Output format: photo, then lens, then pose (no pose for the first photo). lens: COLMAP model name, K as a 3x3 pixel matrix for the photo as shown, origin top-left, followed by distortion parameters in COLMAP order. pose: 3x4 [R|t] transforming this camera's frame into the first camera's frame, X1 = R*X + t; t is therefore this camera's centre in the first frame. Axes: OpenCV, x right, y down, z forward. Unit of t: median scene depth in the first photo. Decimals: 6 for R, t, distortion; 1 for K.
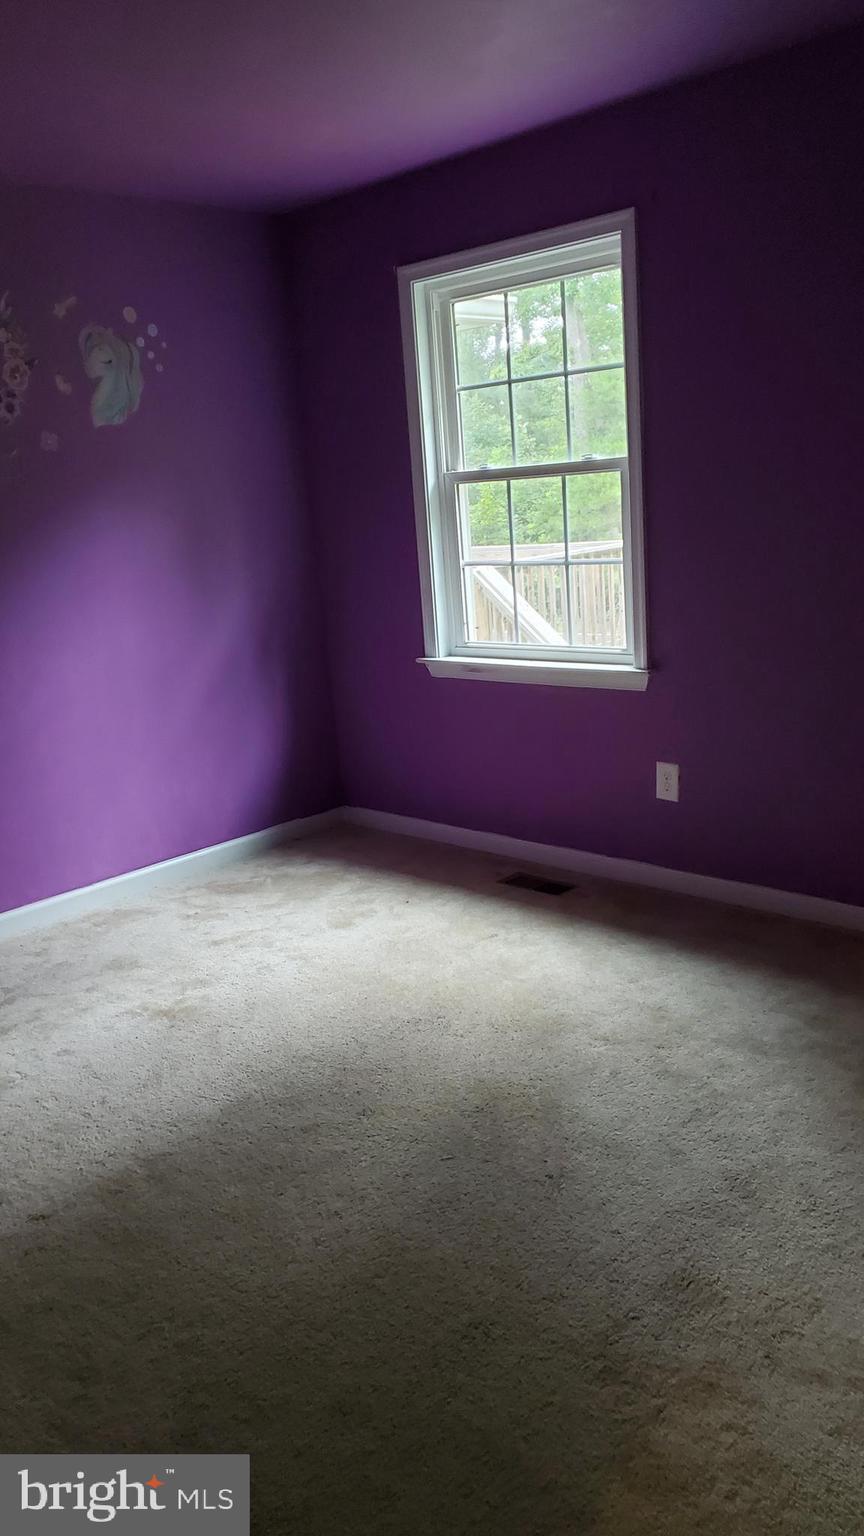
lens RADIAL K [[1217.5, 0, 432.0], [0, 1217.5, 768.0], [0, 0, 1]] dist [0.100597, -0.011628]
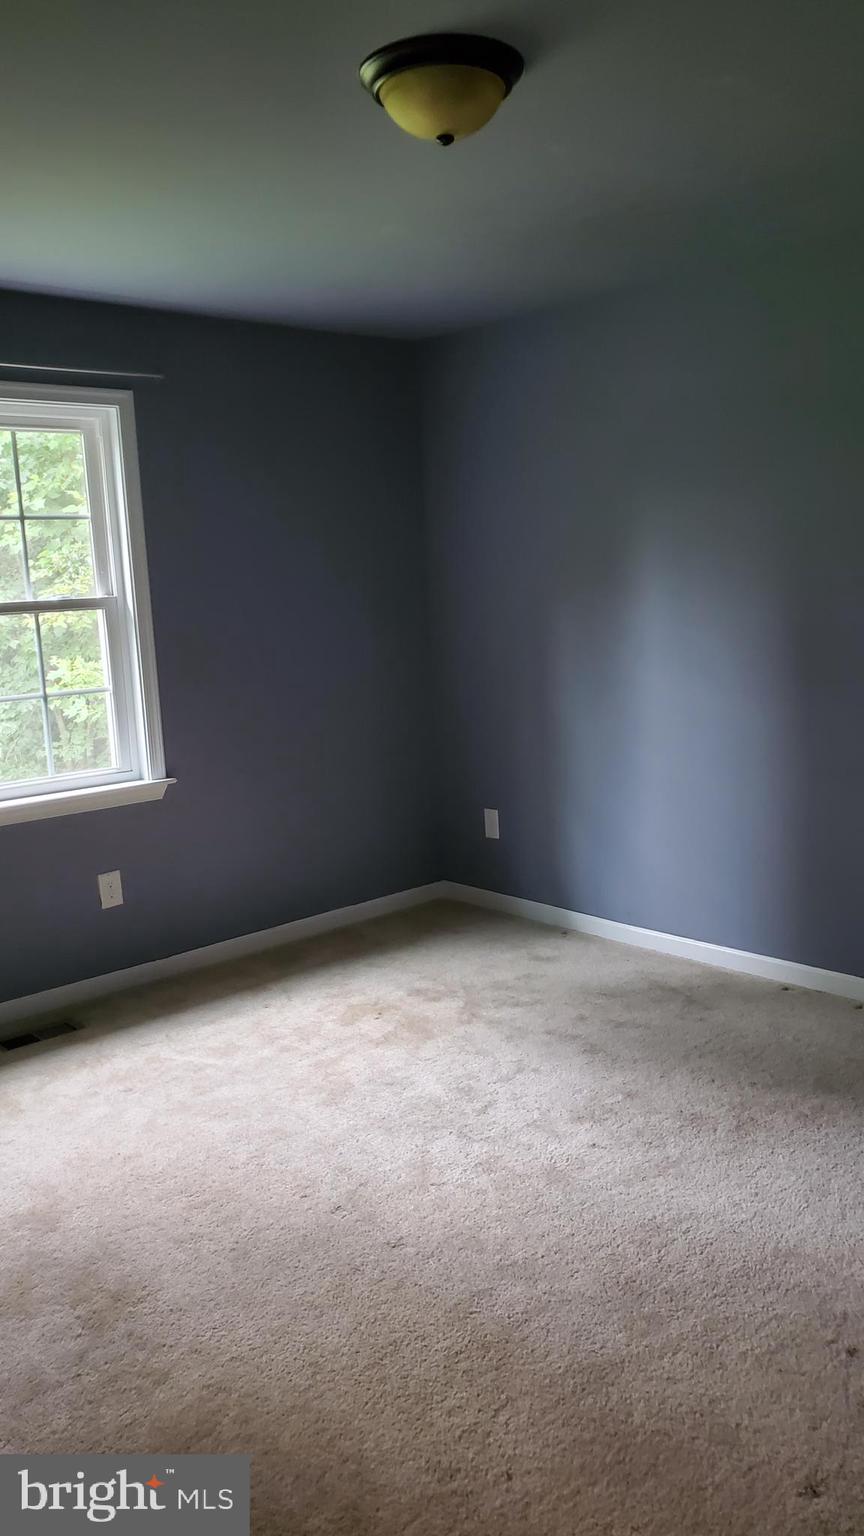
lens RADIAL K [[1217.5, 0, 432.0], [0, 1217.5, 768.0], [0, 0, 1]] dist [0.100597, -0.011628]
pose [[0.074100, -0.097799, 0.992444, -0.956265], [0.255275, 0.963883, 0.075925, -0.115108], [-0.964025, 0.247720, 0.096389, 0.660055]]
